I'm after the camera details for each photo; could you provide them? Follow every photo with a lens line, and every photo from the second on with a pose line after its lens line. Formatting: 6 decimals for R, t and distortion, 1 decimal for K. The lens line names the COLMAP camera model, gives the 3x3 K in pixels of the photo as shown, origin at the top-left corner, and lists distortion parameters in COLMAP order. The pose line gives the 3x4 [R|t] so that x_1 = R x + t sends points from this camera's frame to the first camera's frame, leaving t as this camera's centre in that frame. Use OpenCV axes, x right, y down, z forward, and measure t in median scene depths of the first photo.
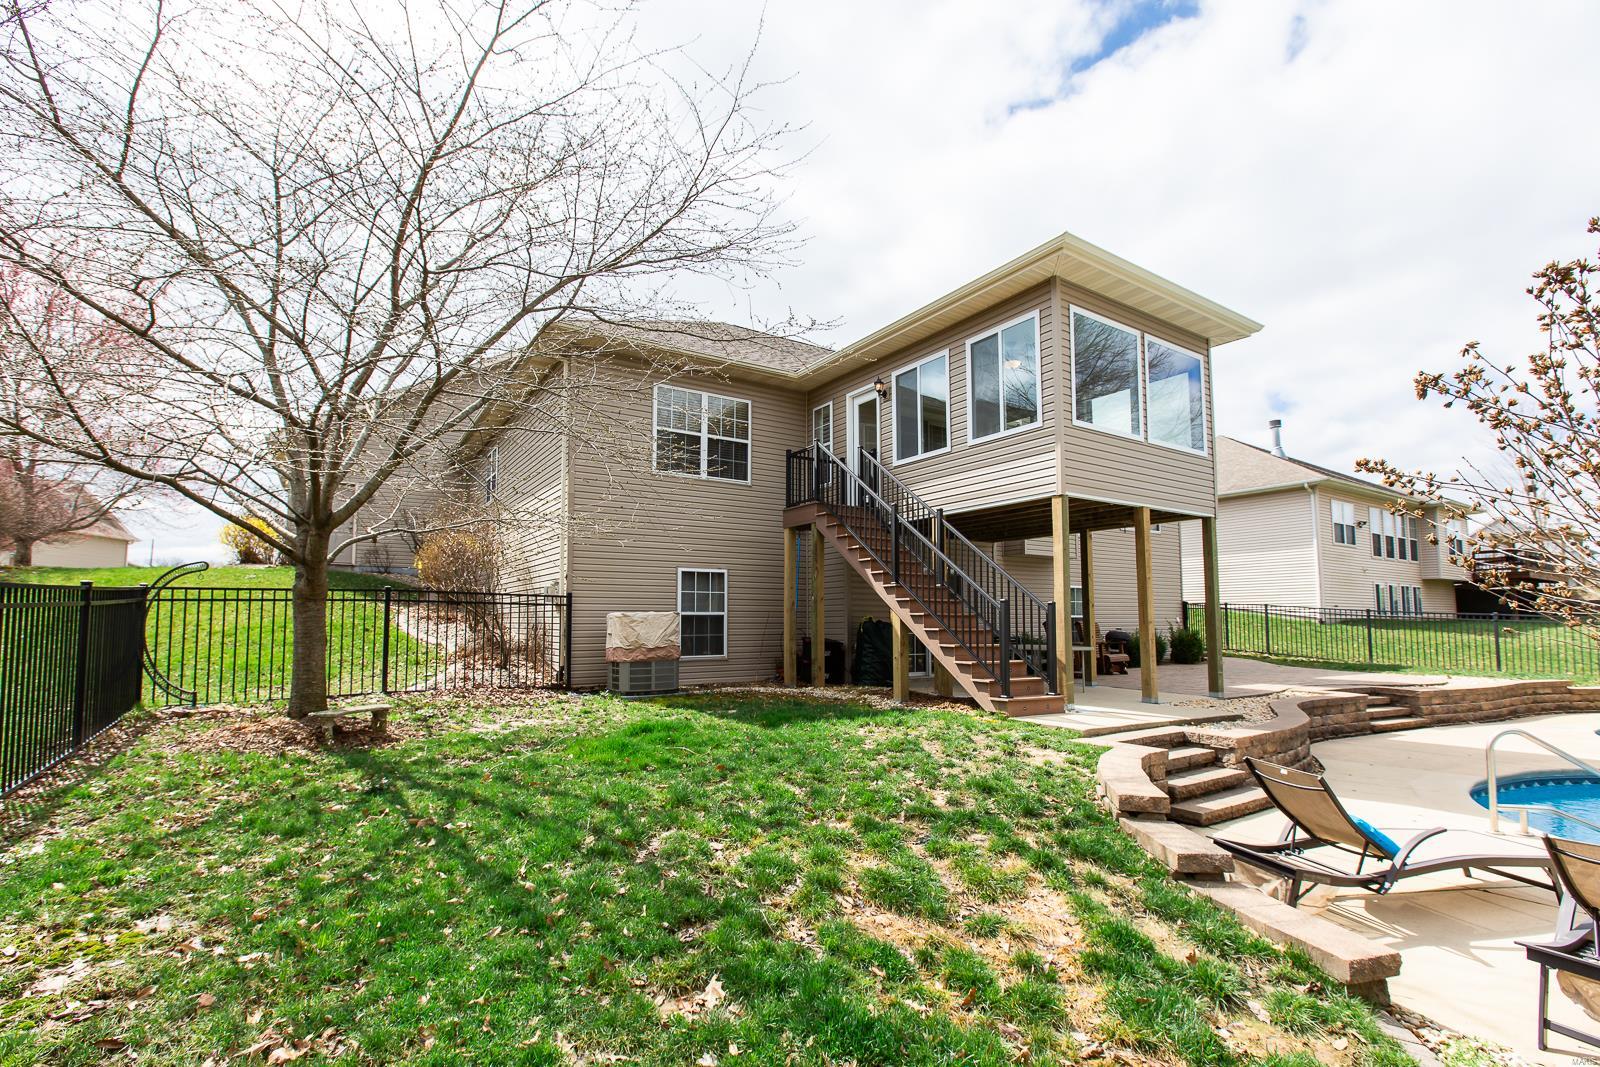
lens RADIAL K [[754.1, 0, 794.3], [0, 754.1, 545.0], [0, 0, 1]] dist [0.002802, 0.001175]
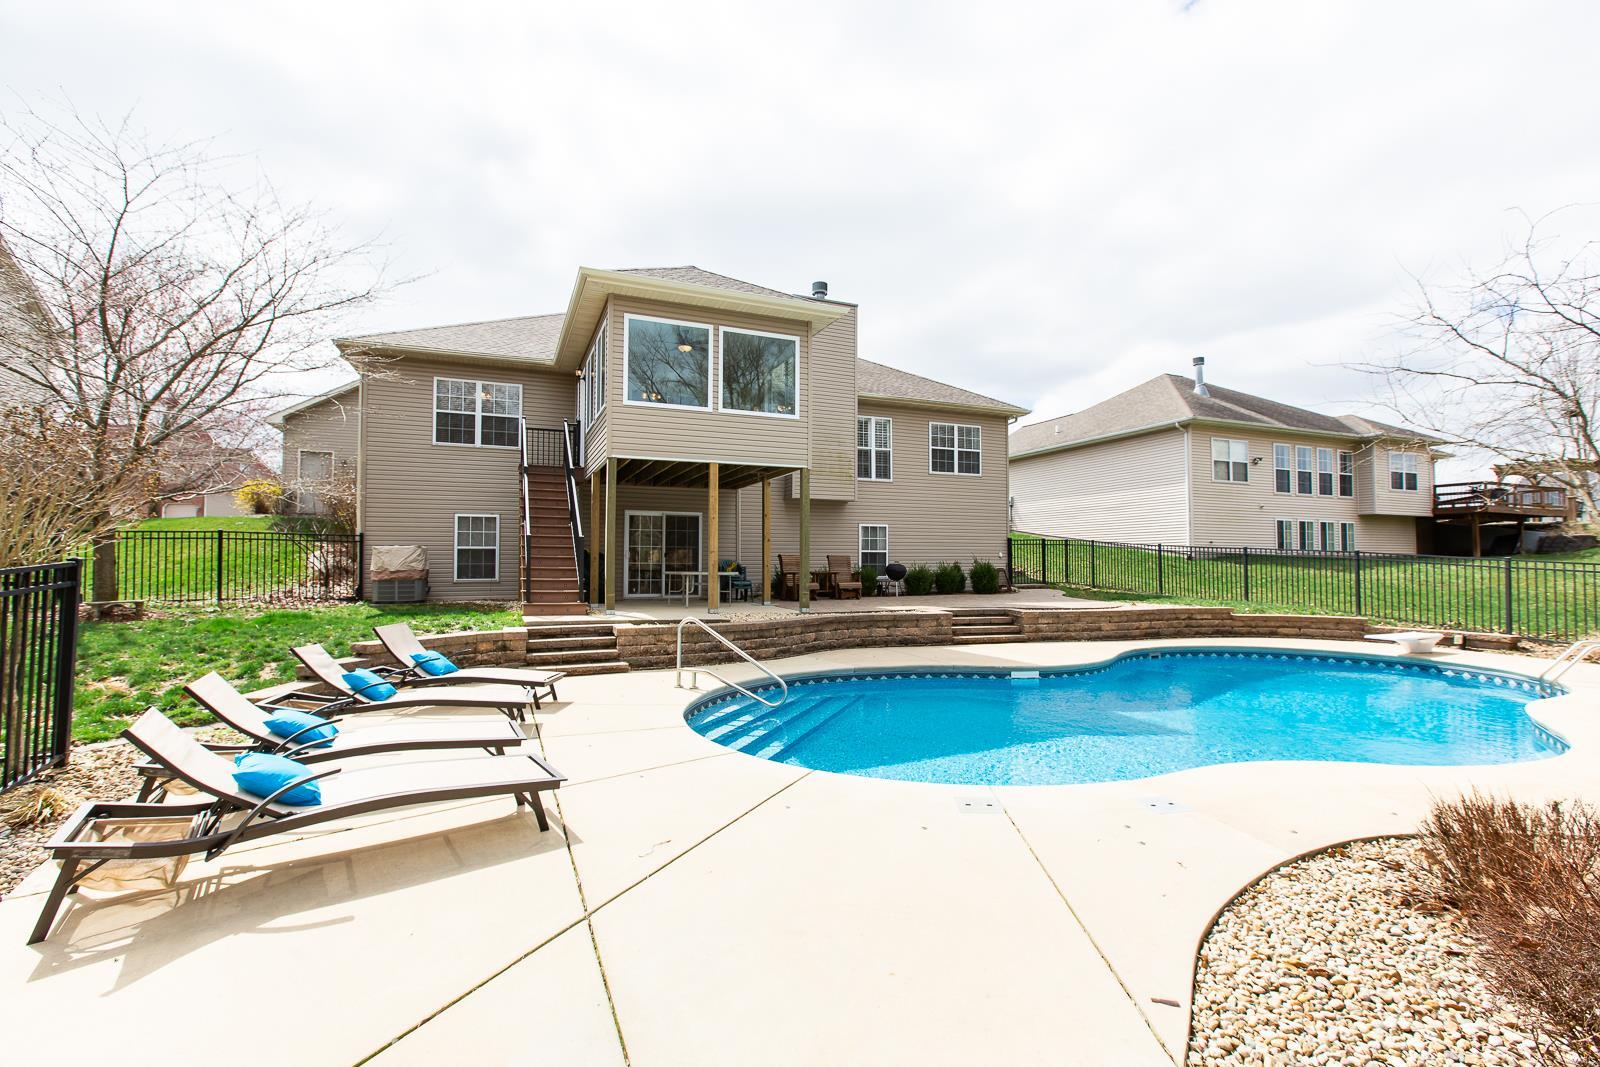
lens RADIAL K [[754.1, 0, 799.2], [0, 754.1, 522.1], [0, 0, 1]] dist [0.002802, 0.001175]
pose [[0.980232, -0.009444, -0.197624, 0.688654], [0.018207, 0.998927, 0.042573, -0.001388], [0.197010, -0.045330, 0.979353, -0.194000]]
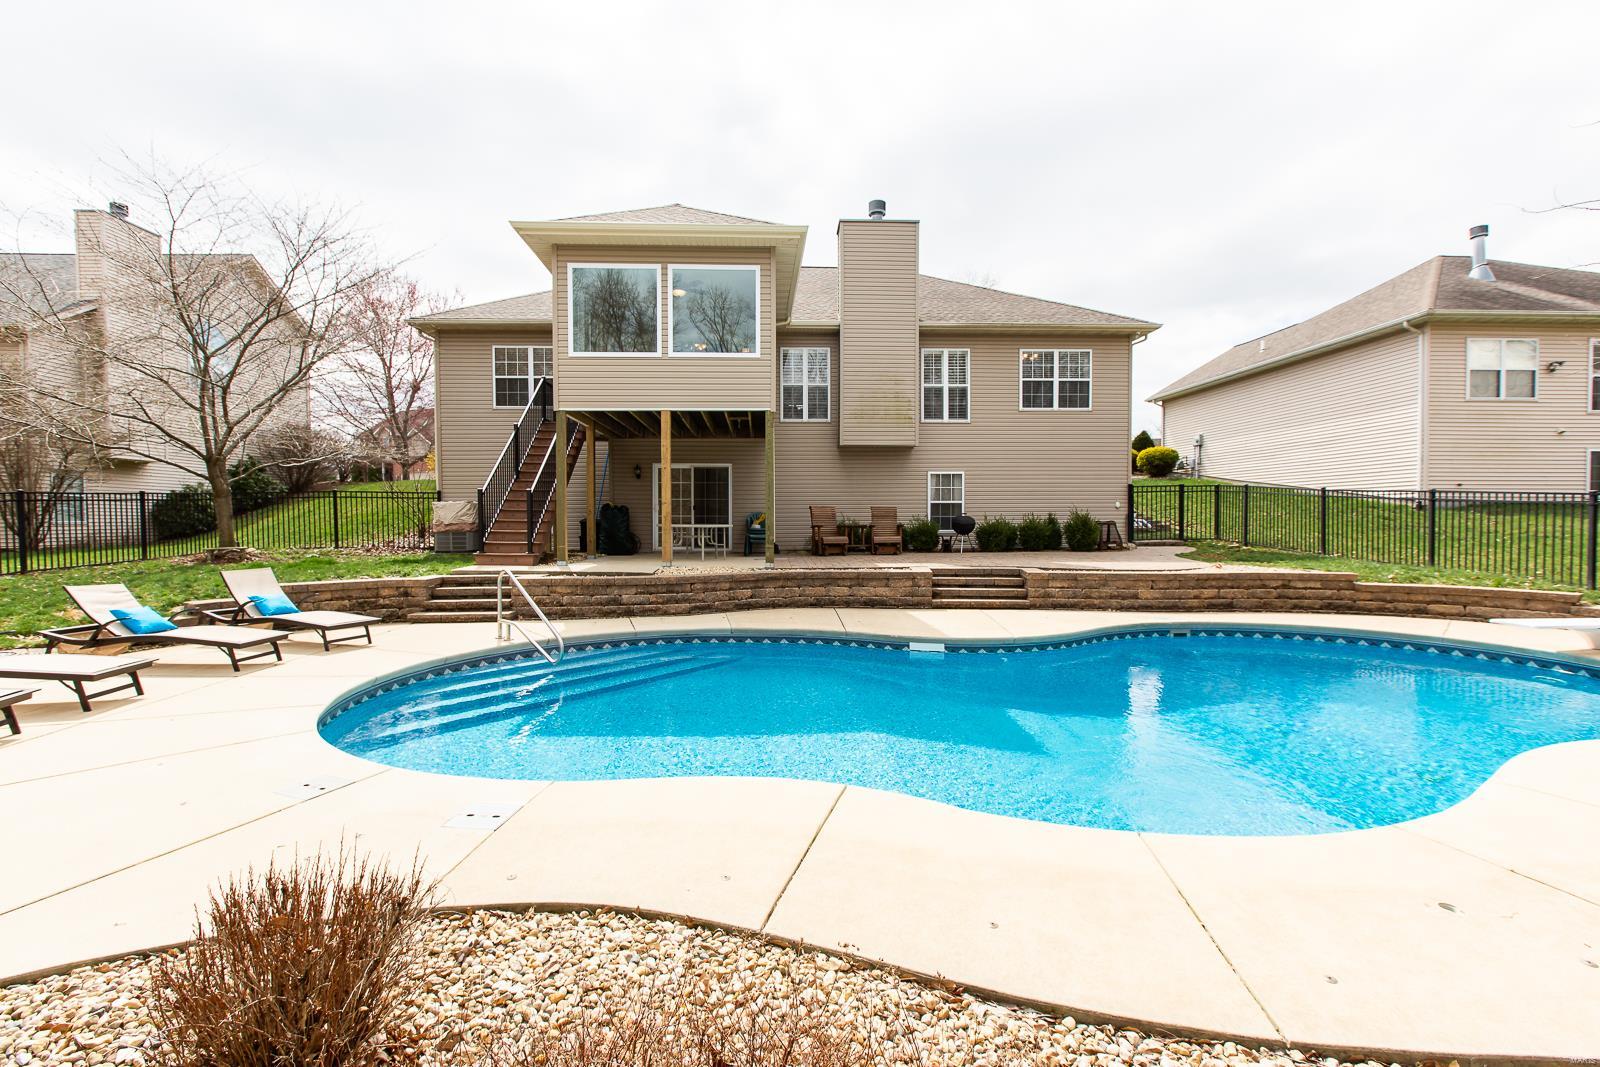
lens RADIAL K [[754.1, 0, 782.6], [0, 754.1, 535.2], [0, 0, 1]] dist [0.002802, 0.001175]
pose [[0.839228, 0.010187, -0.543685, 1.039894], [0.056083, 0.992871, 0.105174, 0.026135], [0.540880, -0.118756, 0.832674, 0.036574]]
